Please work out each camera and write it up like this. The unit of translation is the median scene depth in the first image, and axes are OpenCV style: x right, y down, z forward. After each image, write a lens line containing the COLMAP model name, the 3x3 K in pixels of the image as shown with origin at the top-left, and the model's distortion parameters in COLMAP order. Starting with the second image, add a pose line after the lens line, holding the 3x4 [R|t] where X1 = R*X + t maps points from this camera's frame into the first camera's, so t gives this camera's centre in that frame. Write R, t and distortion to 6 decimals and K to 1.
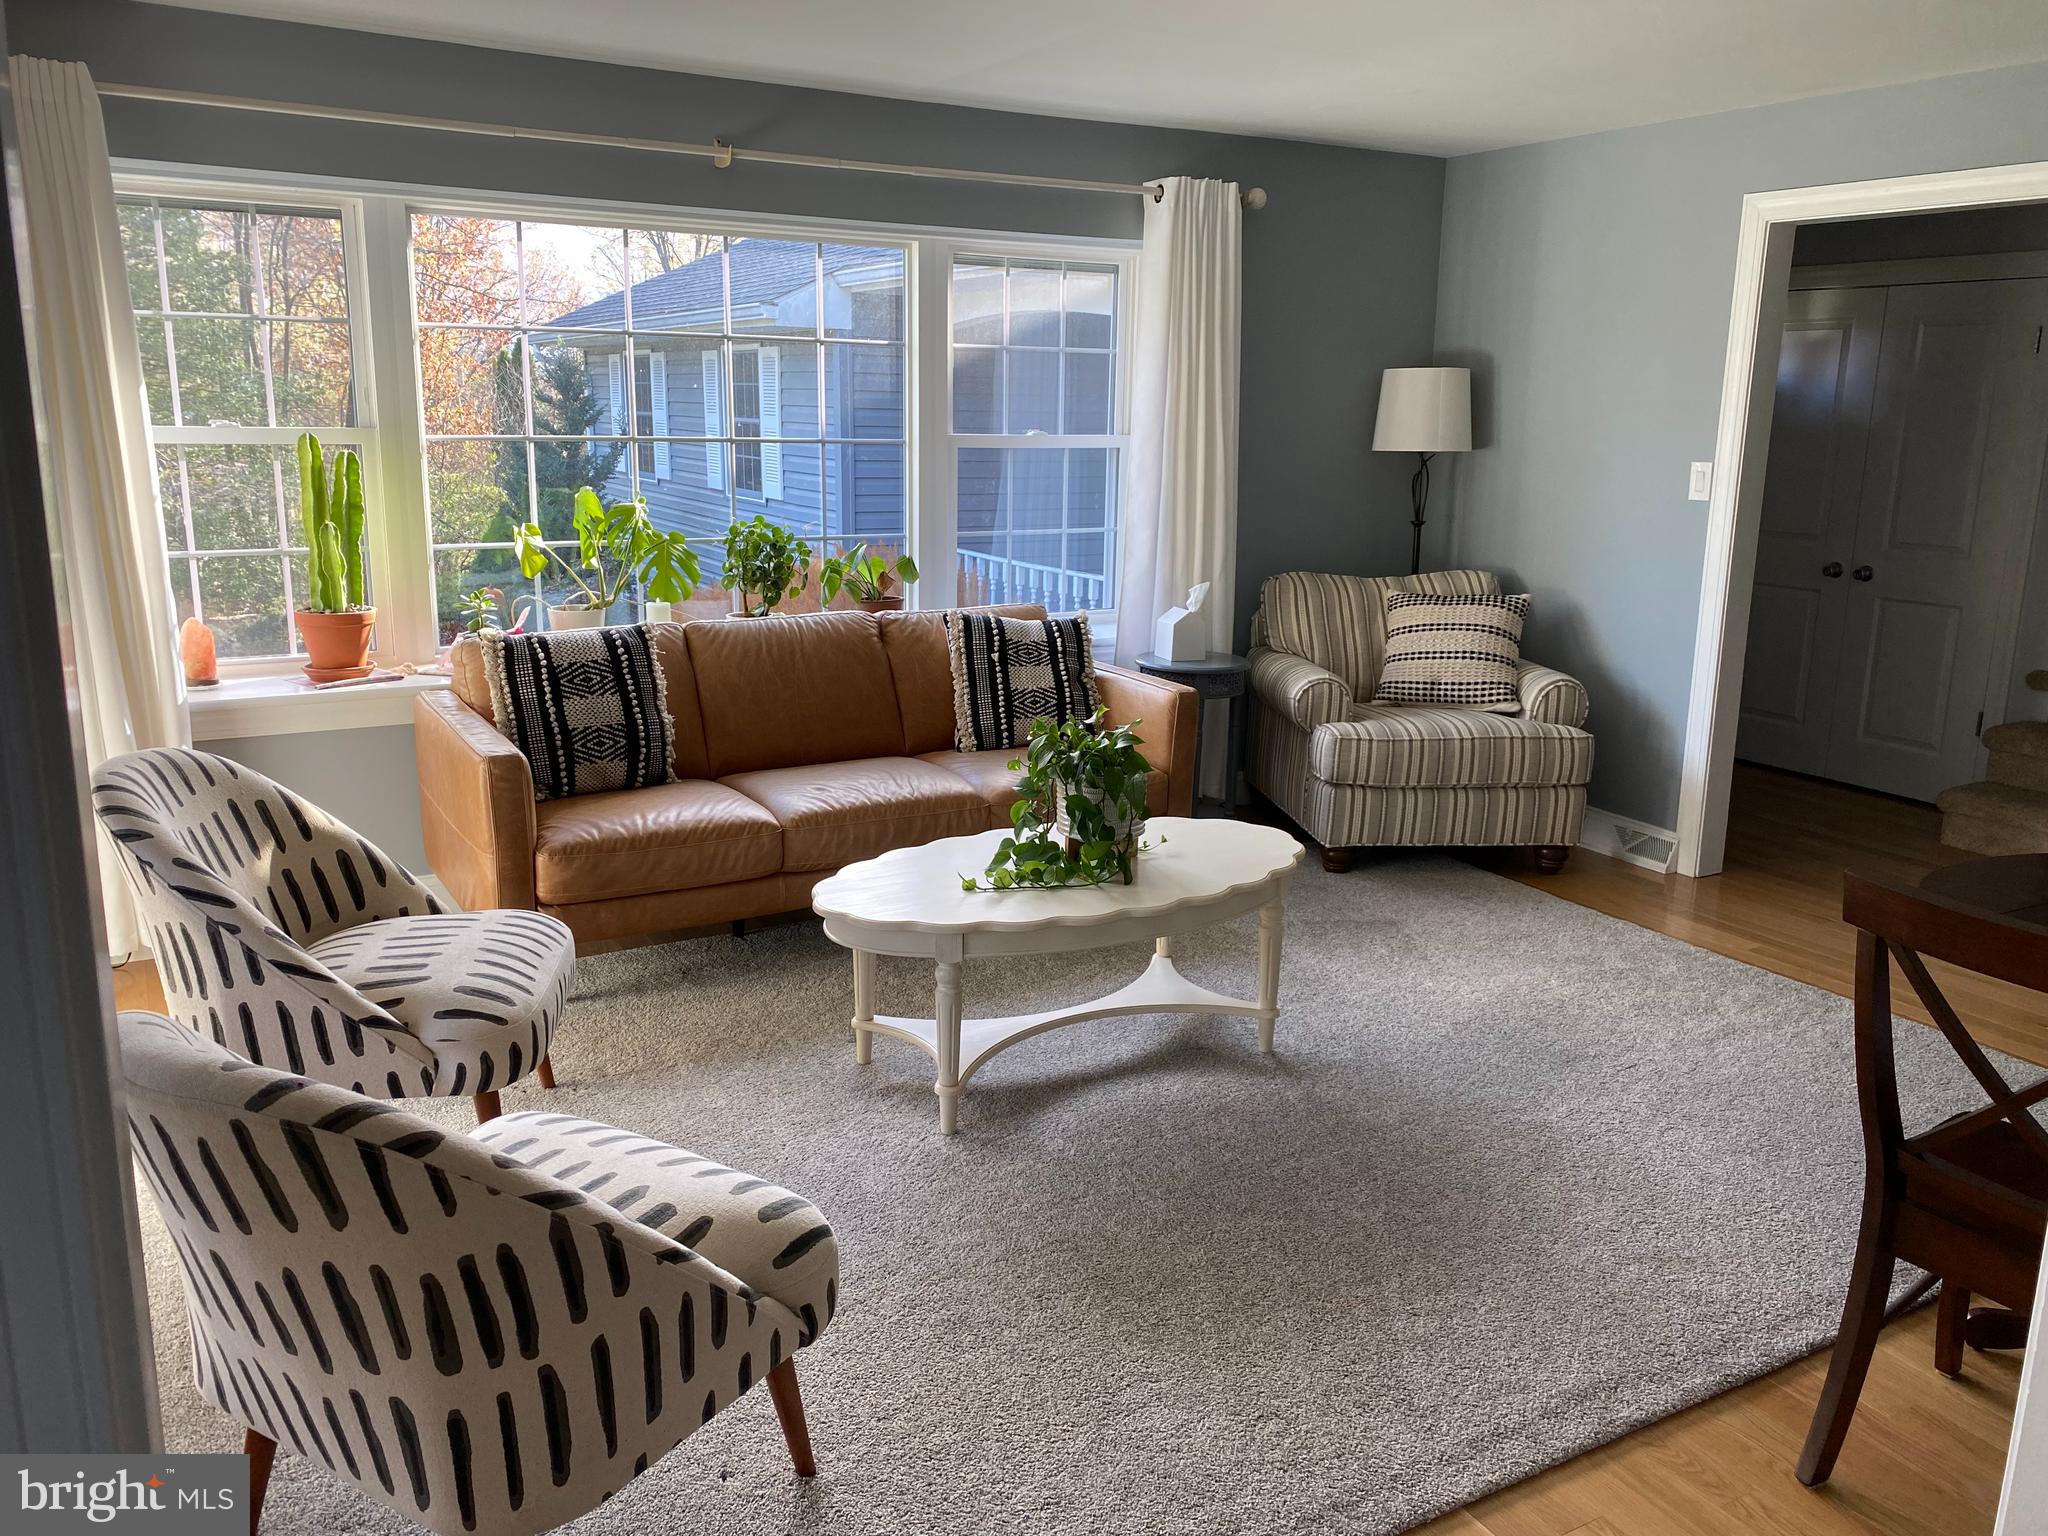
lens RADIAL K [[1612.0, 0, 1023.0], [0, 1612.0, 740.0], [0, 0, 1]] dist [0.046294, -0.008193]
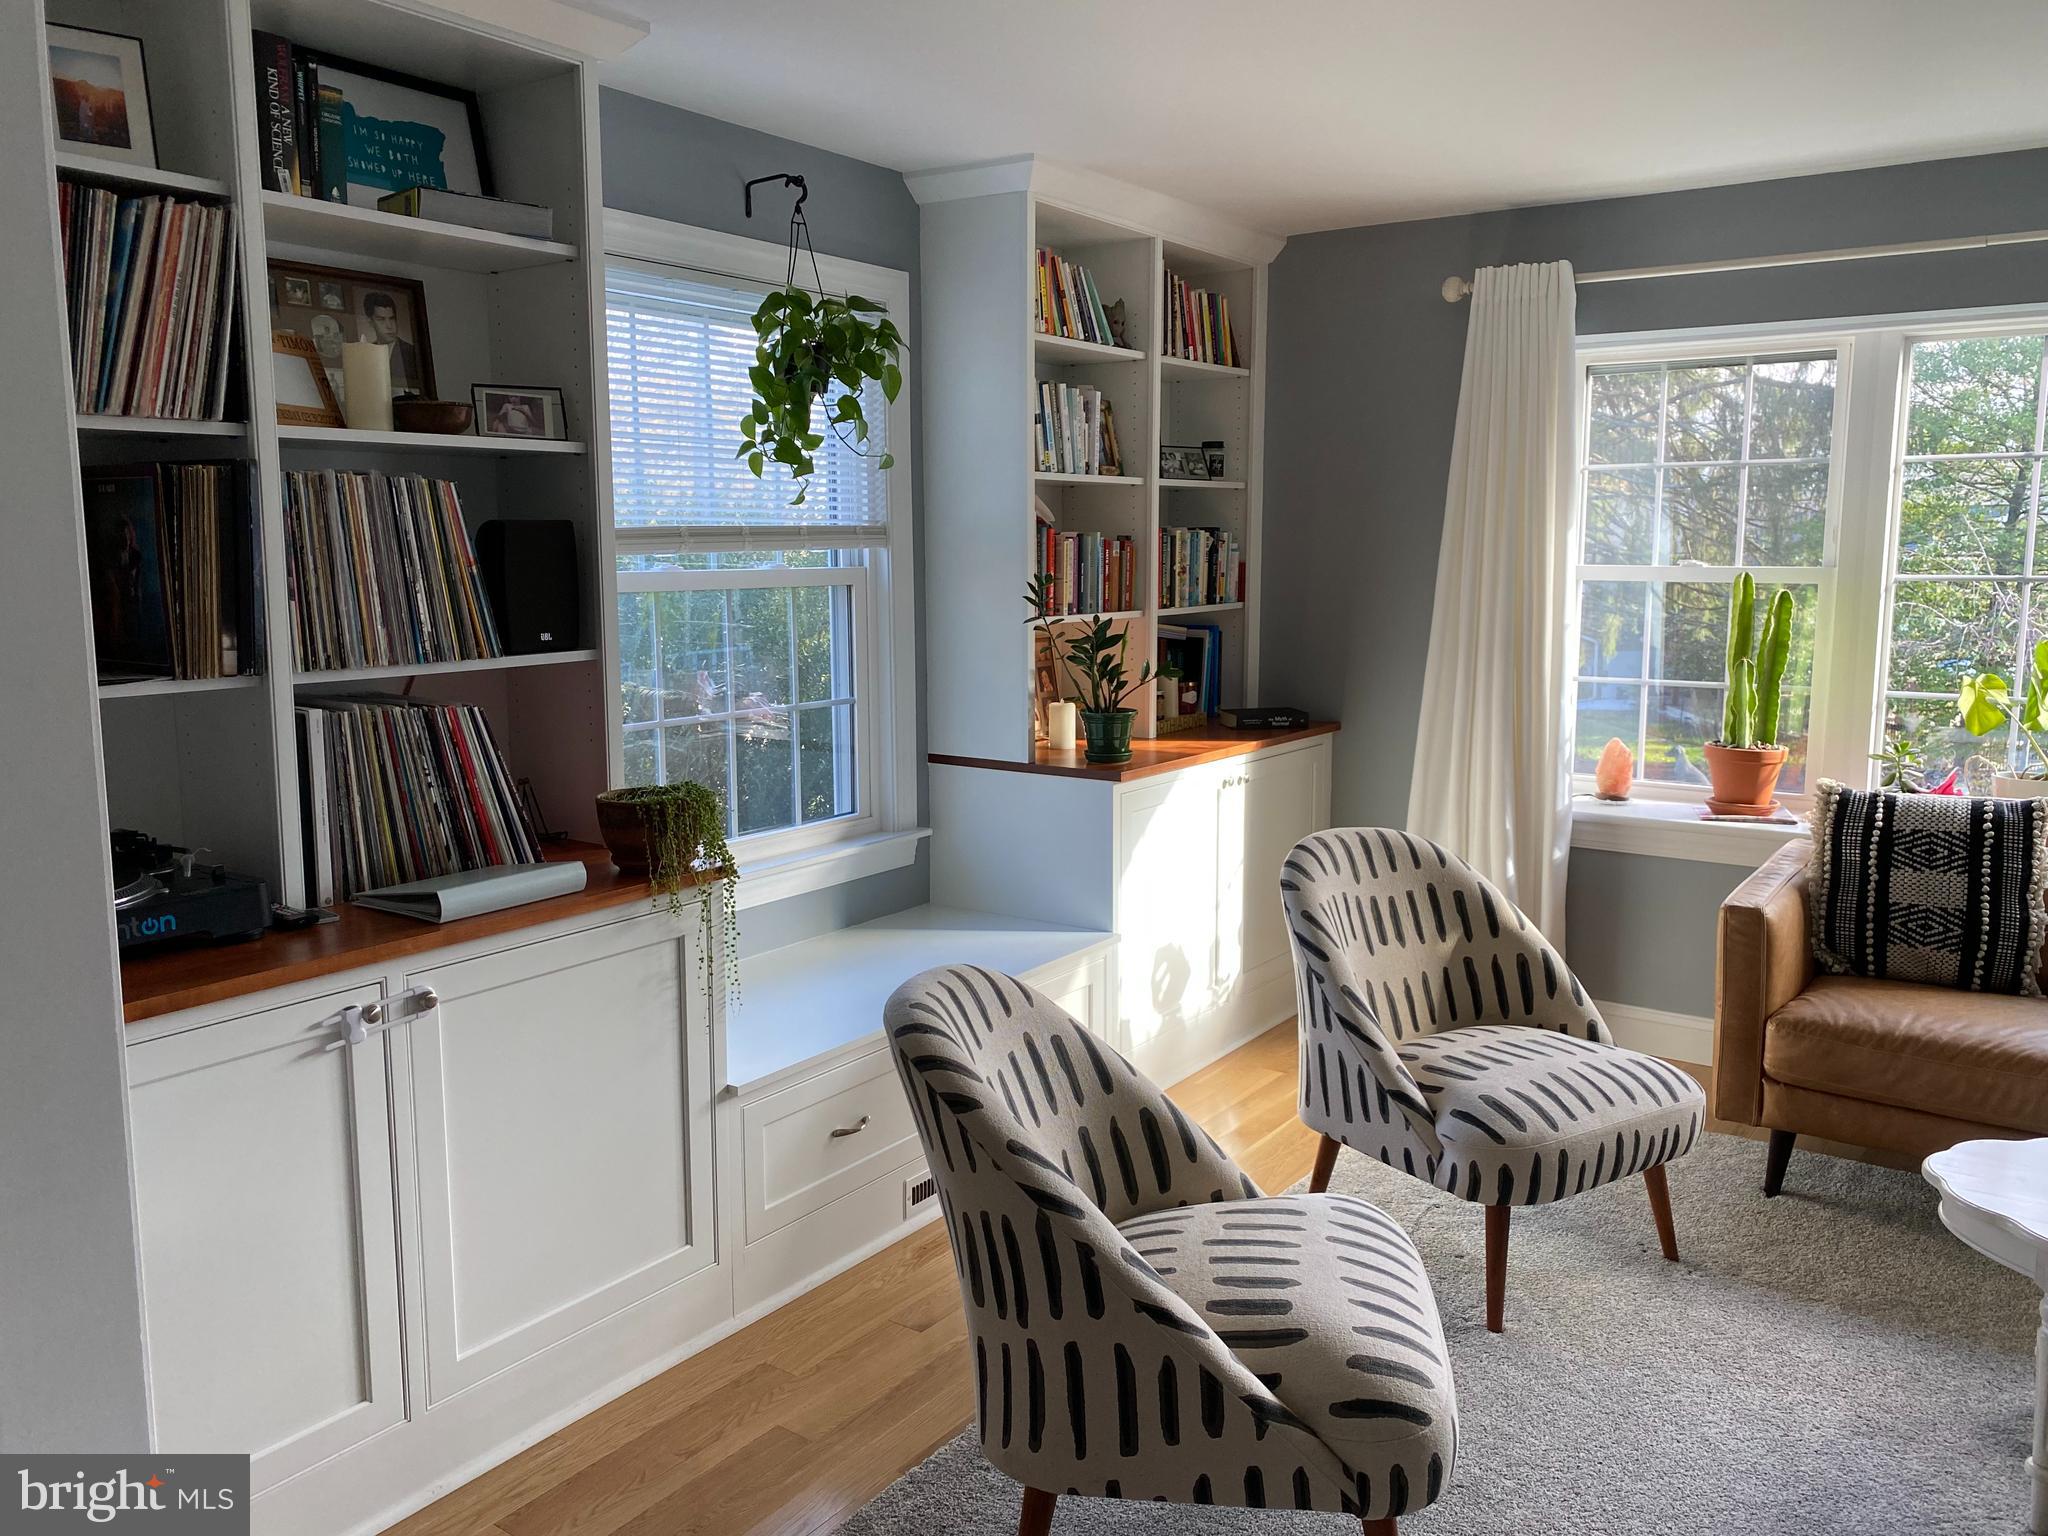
lens RADIAL K [[1612.0, 0, 1023.0], [0, 1612.0, 740.0], [0, 0, 1]] dist [0.046294, -0.008193]
pose [[0.422915, 0.103459, -0.900244, 0.339672], [-0.181936, 0.982926, 0.027492, -0.035284], [0.887717, 0.152160, 0.434517, 0.198145]]
